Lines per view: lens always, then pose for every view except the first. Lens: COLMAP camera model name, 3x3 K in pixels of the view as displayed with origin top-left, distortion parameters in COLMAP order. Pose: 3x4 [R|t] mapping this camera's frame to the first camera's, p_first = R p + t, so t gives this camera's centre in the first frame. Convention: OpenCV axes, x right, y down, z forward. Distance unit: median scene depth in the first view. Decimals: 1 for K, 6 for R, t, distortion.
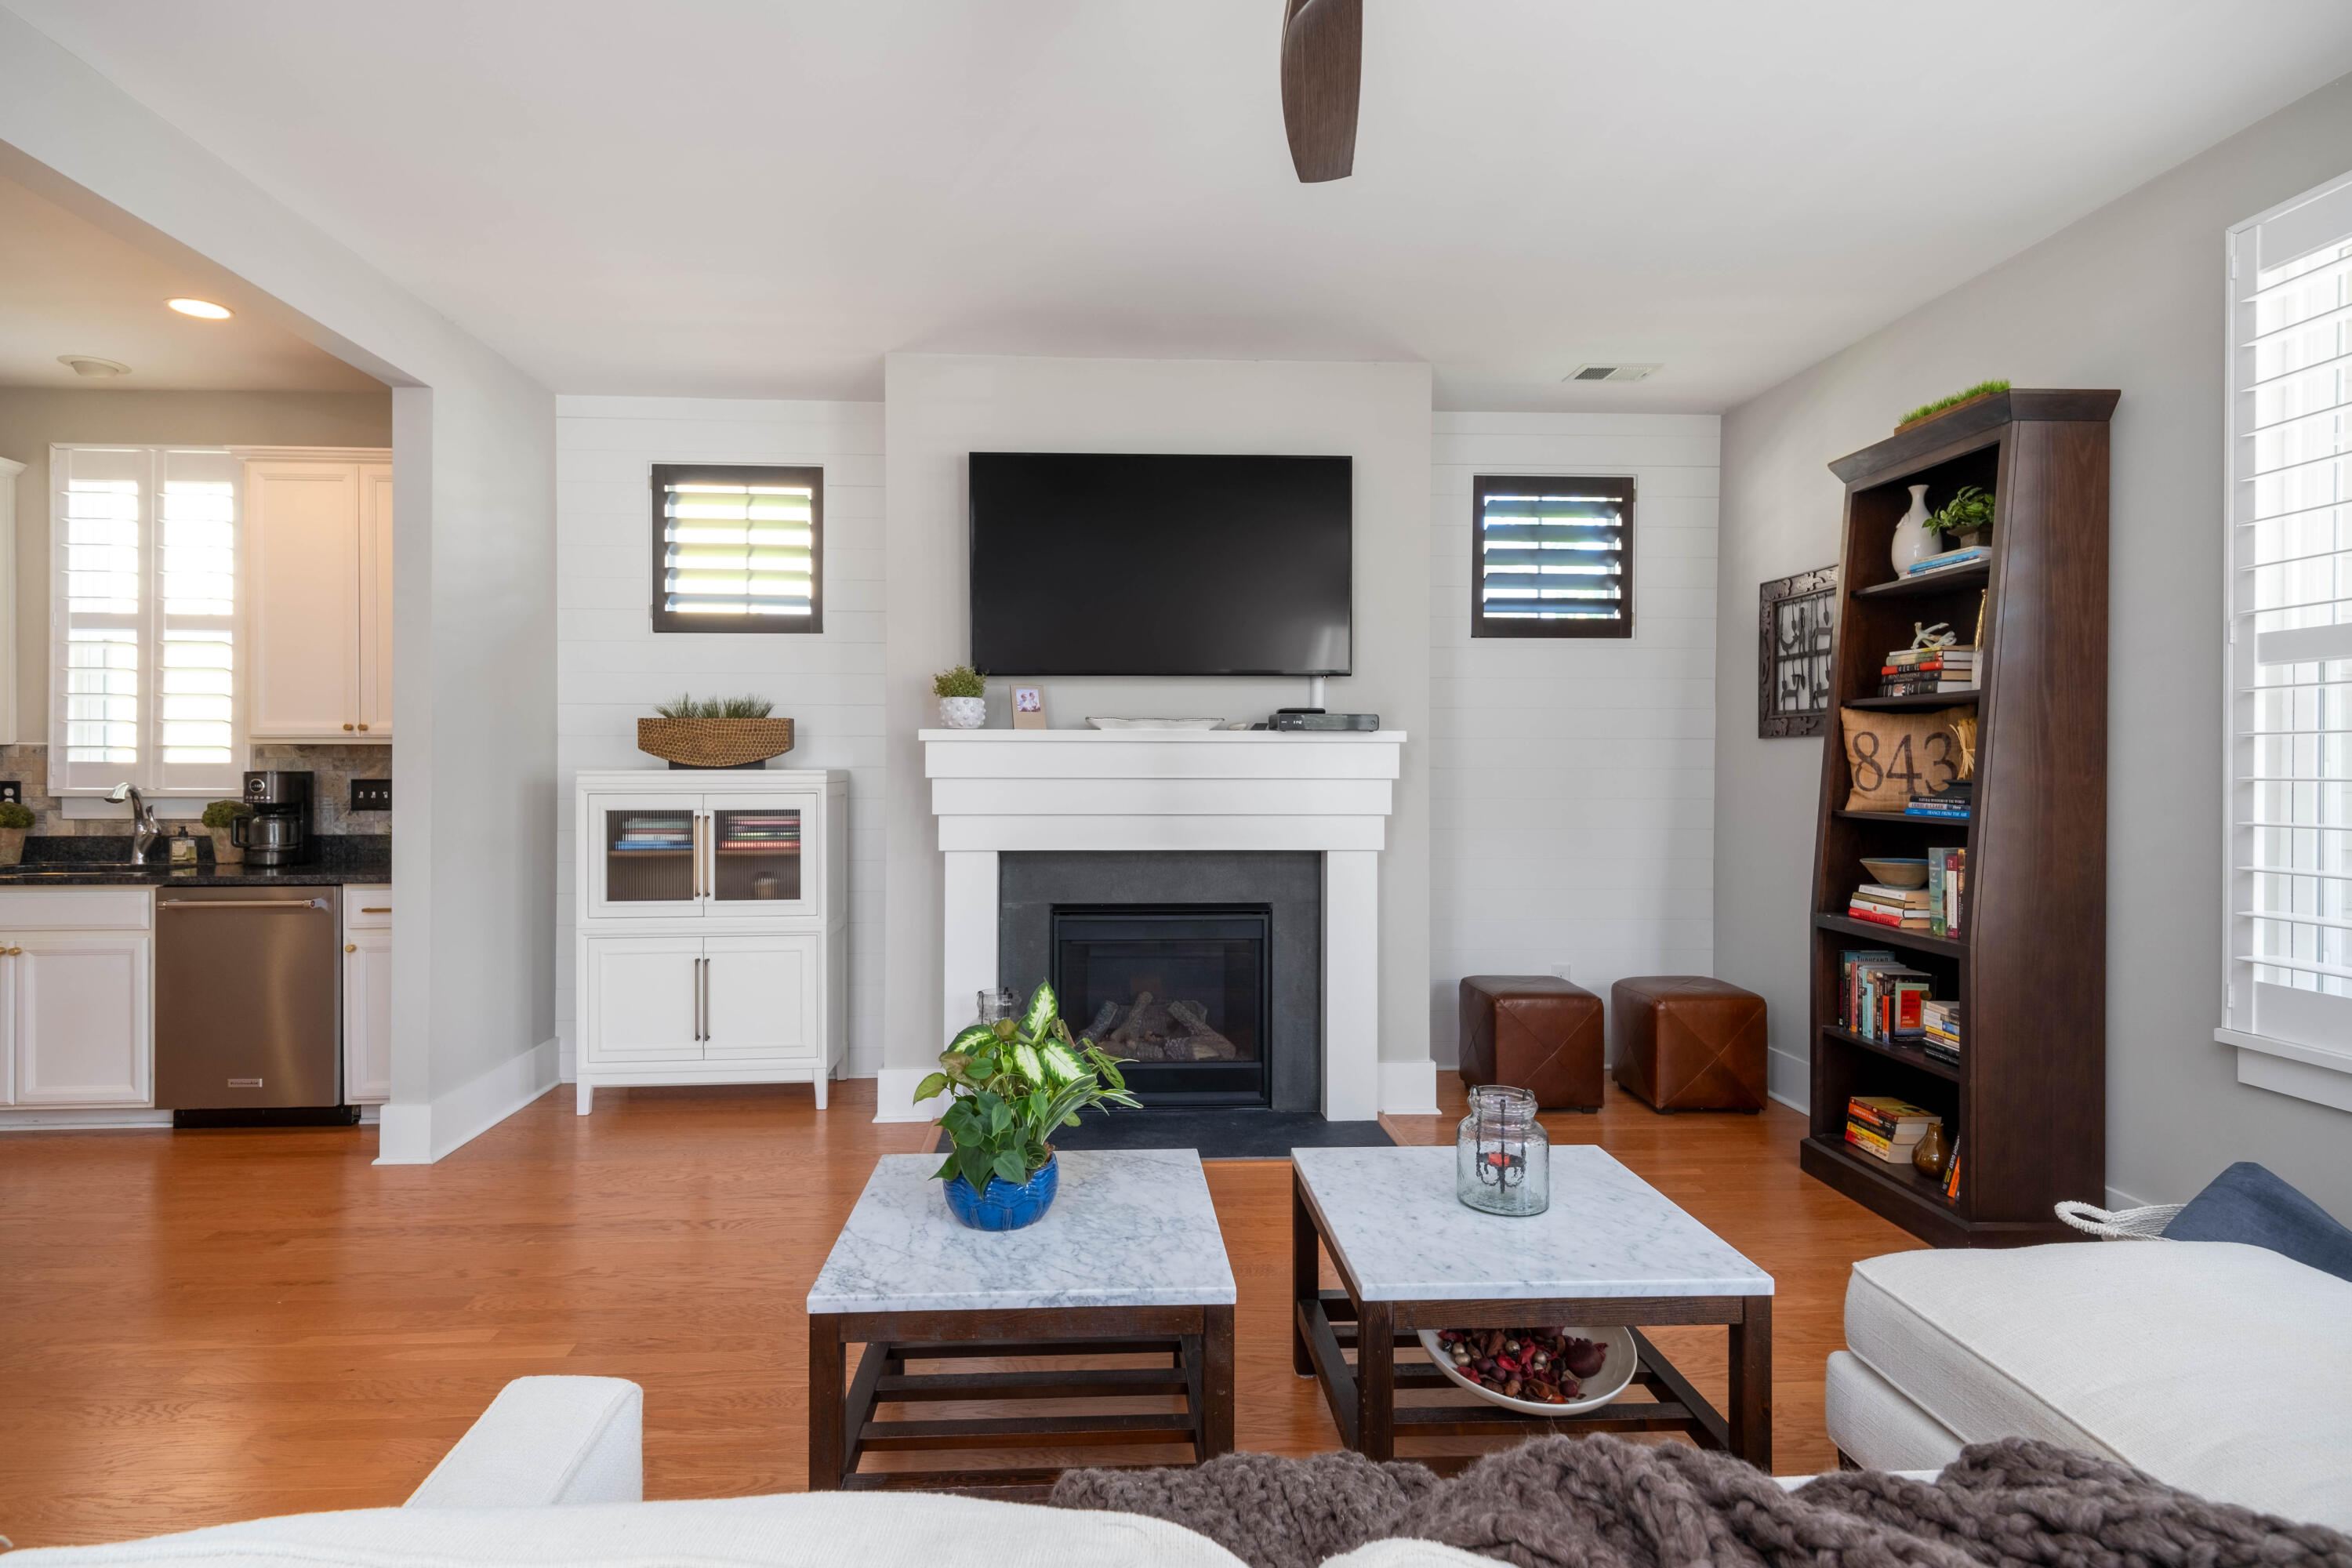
lens RADIAL K [[1172.6, 0, 1154.7], [0, 1172.6, 773.2], [0, 0, 1]] dist [0.018340, -0.010115]
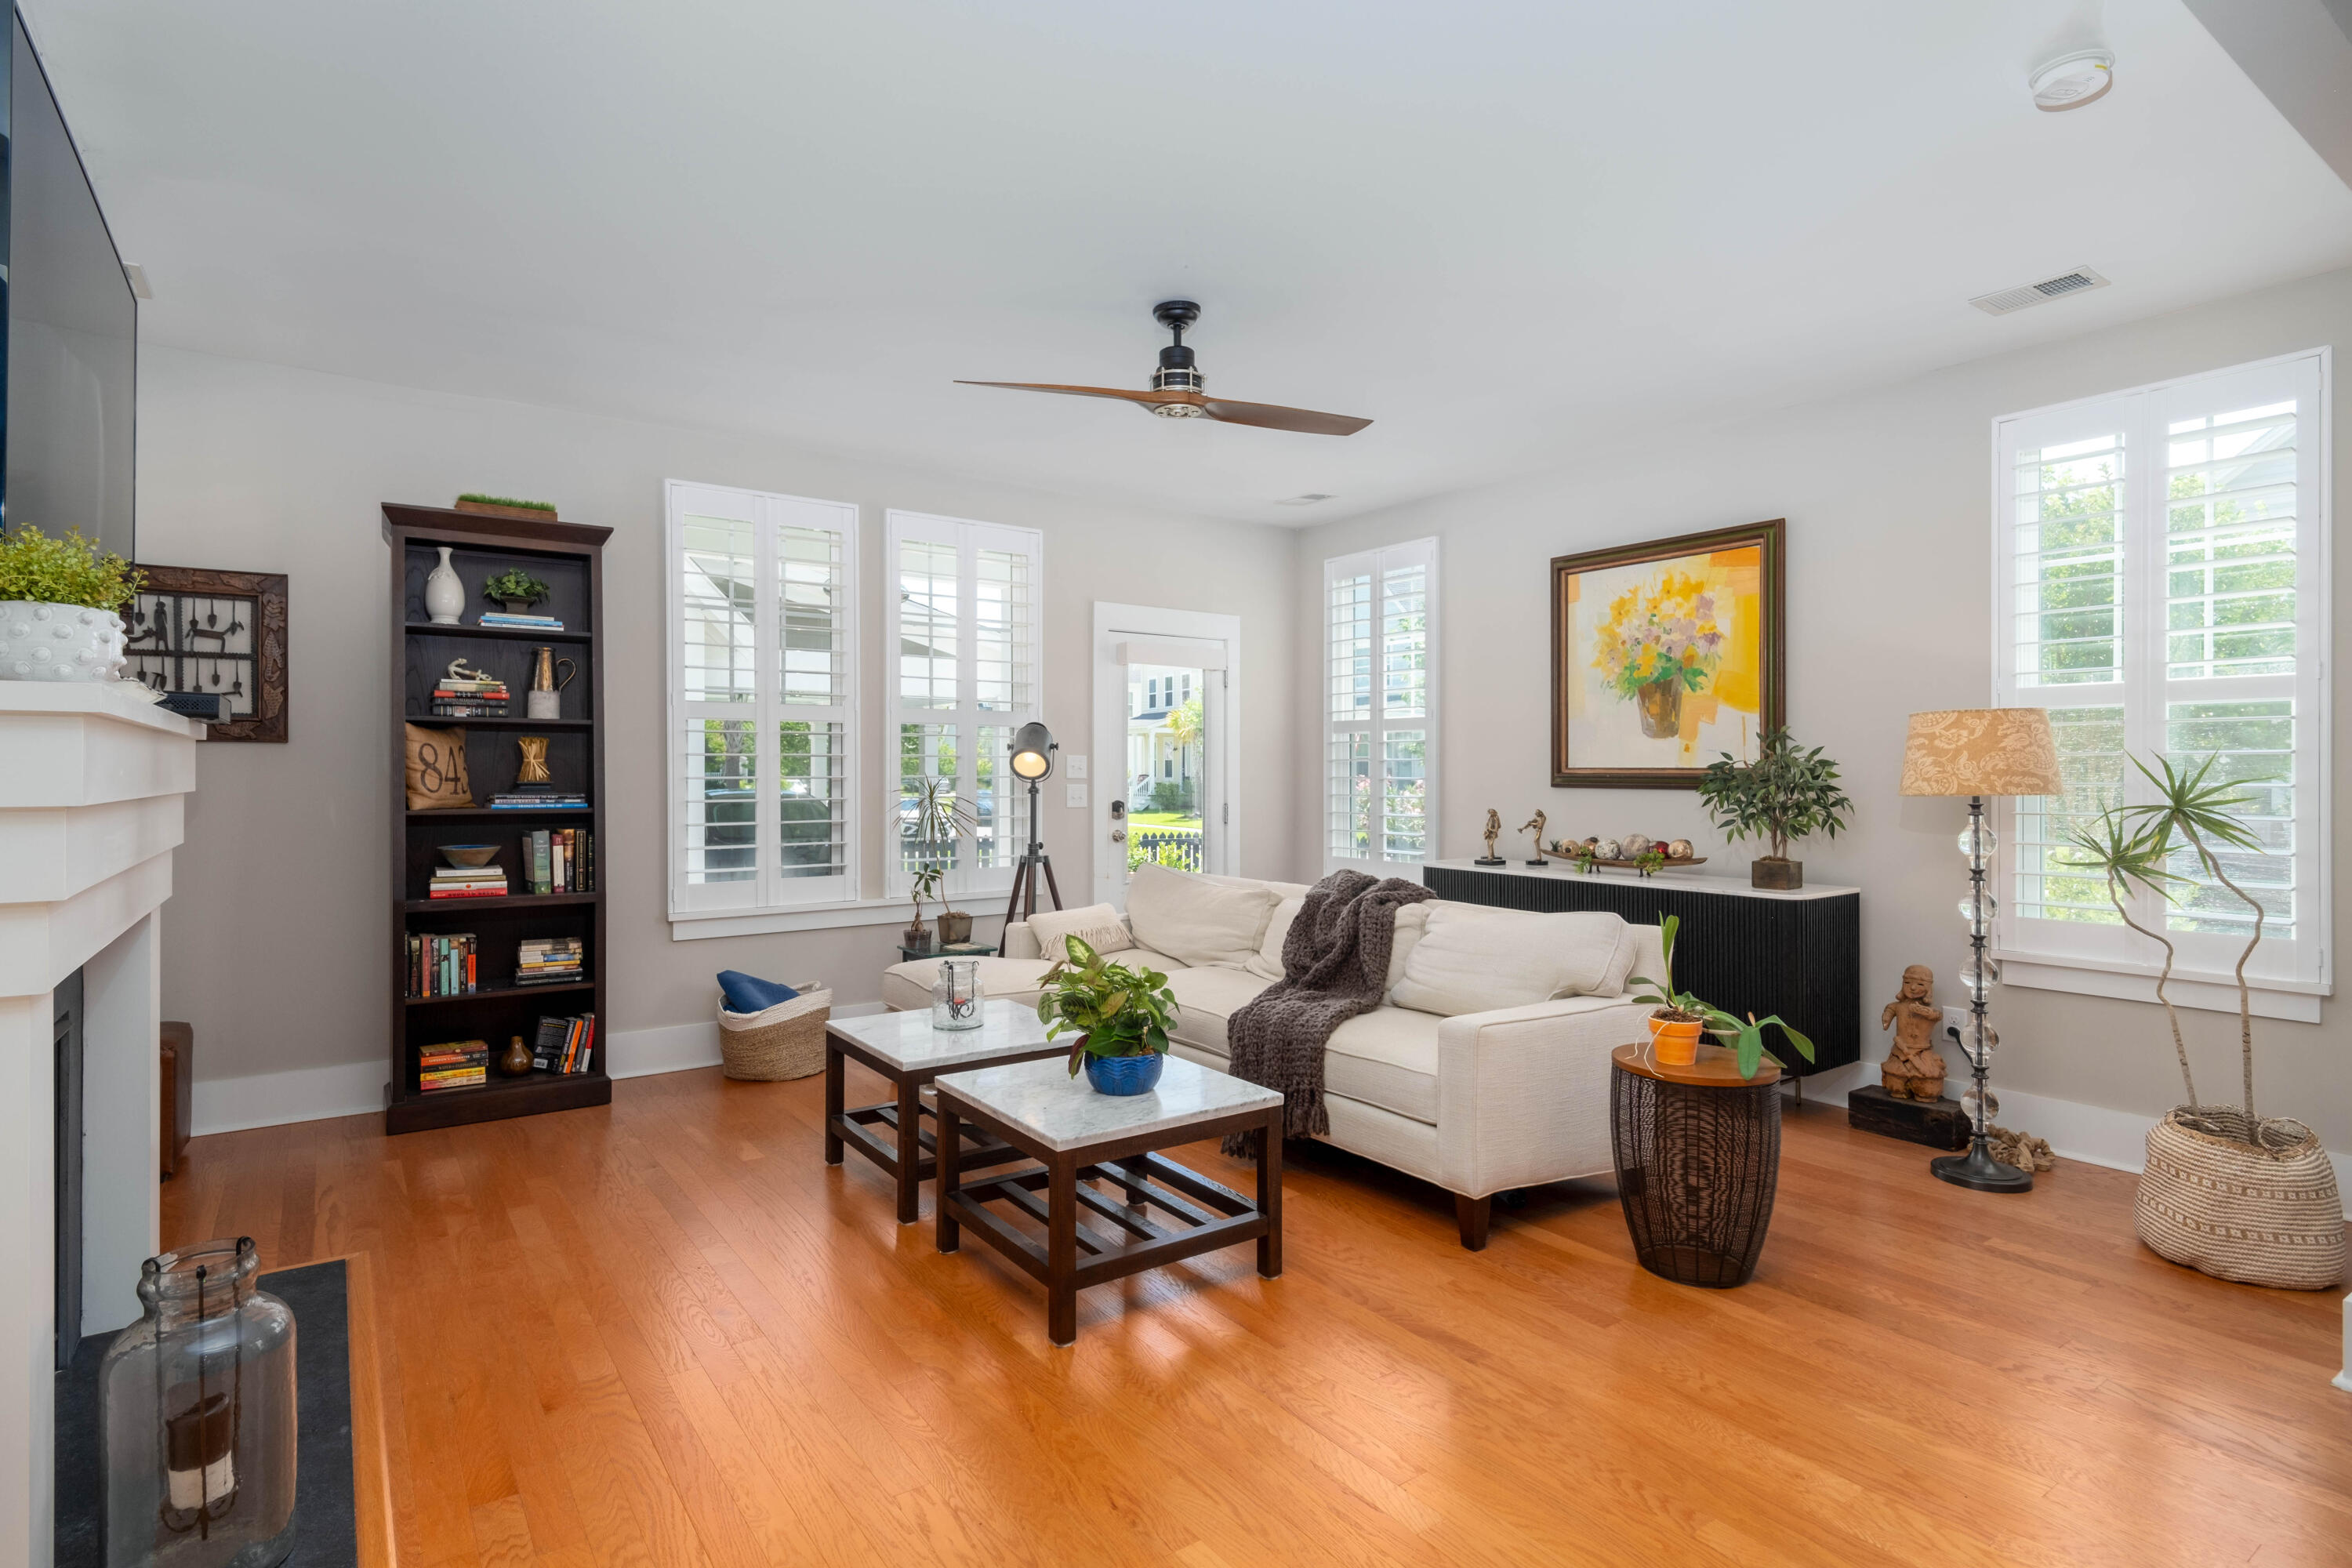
lens RADIAL K [[1172.6, 0, 1154.7], [0, 1172.6, 773.2], [0, 0, 1]] dist [0.018340, -0.010115]
pose [[-0.520755, -0.003267, 0.853700, -0.667267], [0.004179, 0.999971, 0.006377, -0.007723], [-0.853696, 0.006889, -0.520727, 0.827605]]
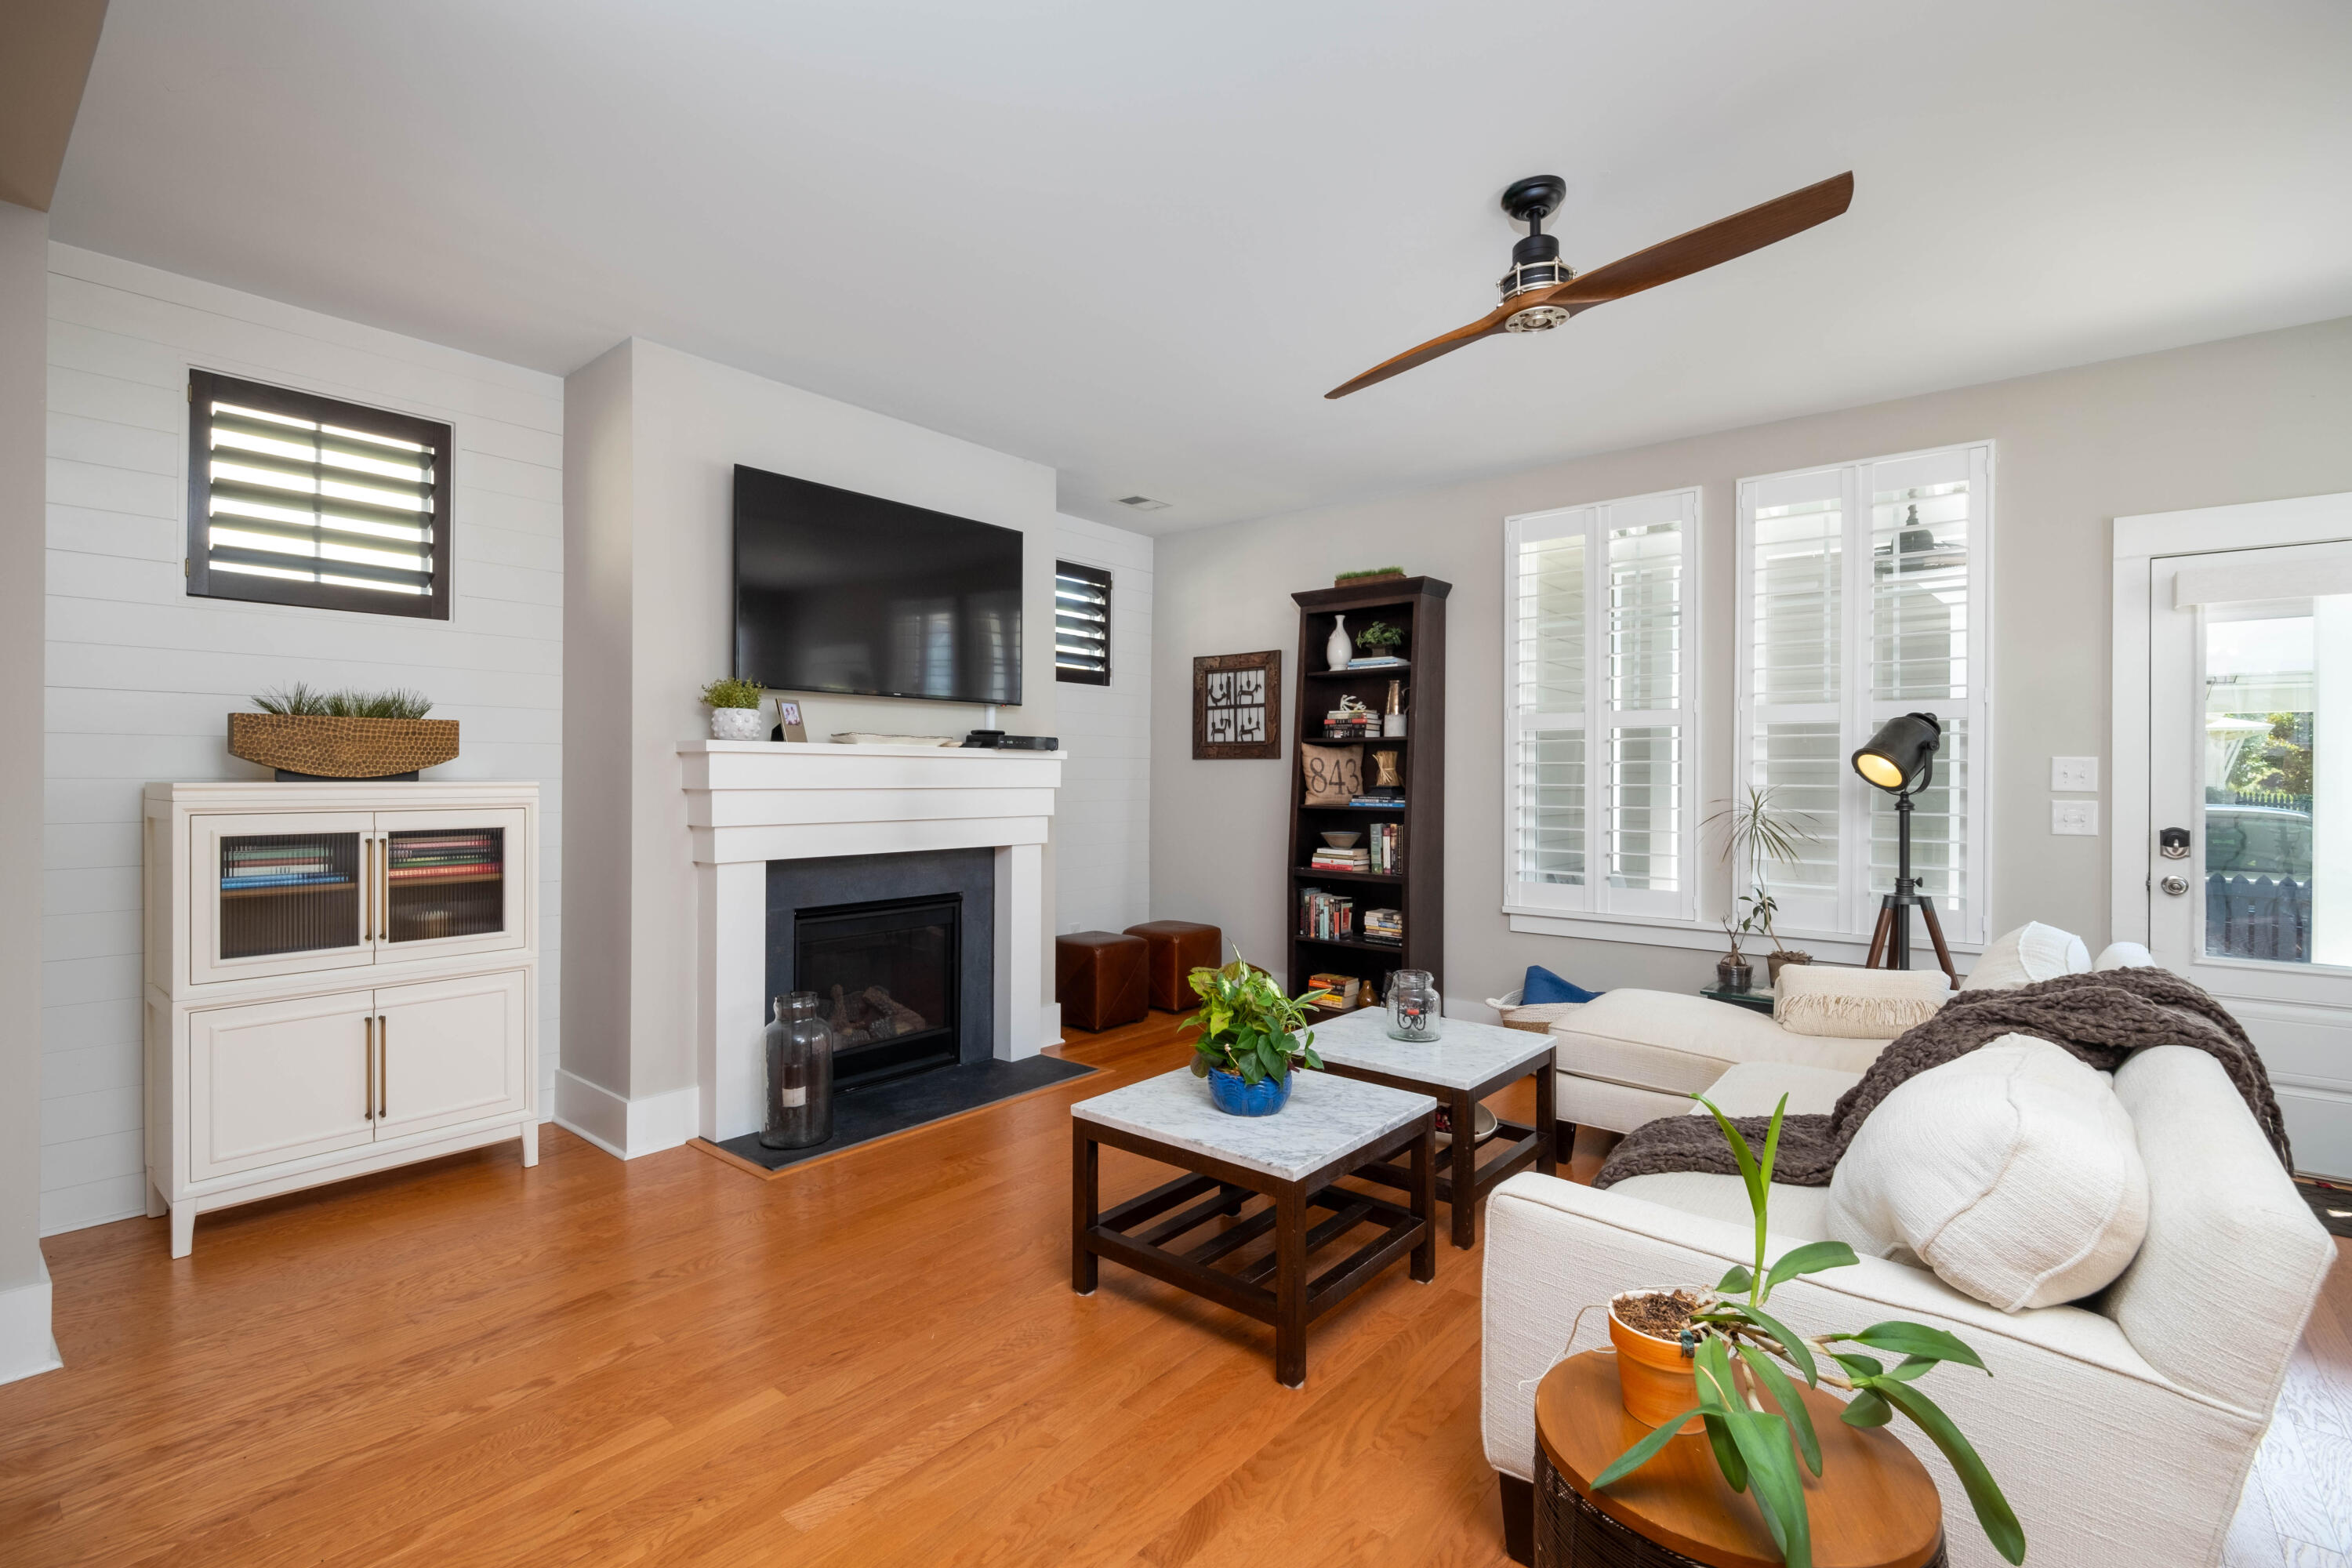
lens RADIAL K [[1048.3, 0, 1153.9], [0, 1048.3, 777.9], [0, 0, 1]] dist [0.003776, -0.000142]
pose [[0.688061, -0.000039, 0.725653, -0.535808], [0.002060, 0.999996, -0.001900, -0.003130], [-0.725650, 0.002802, 0.688058, 0.116119]]
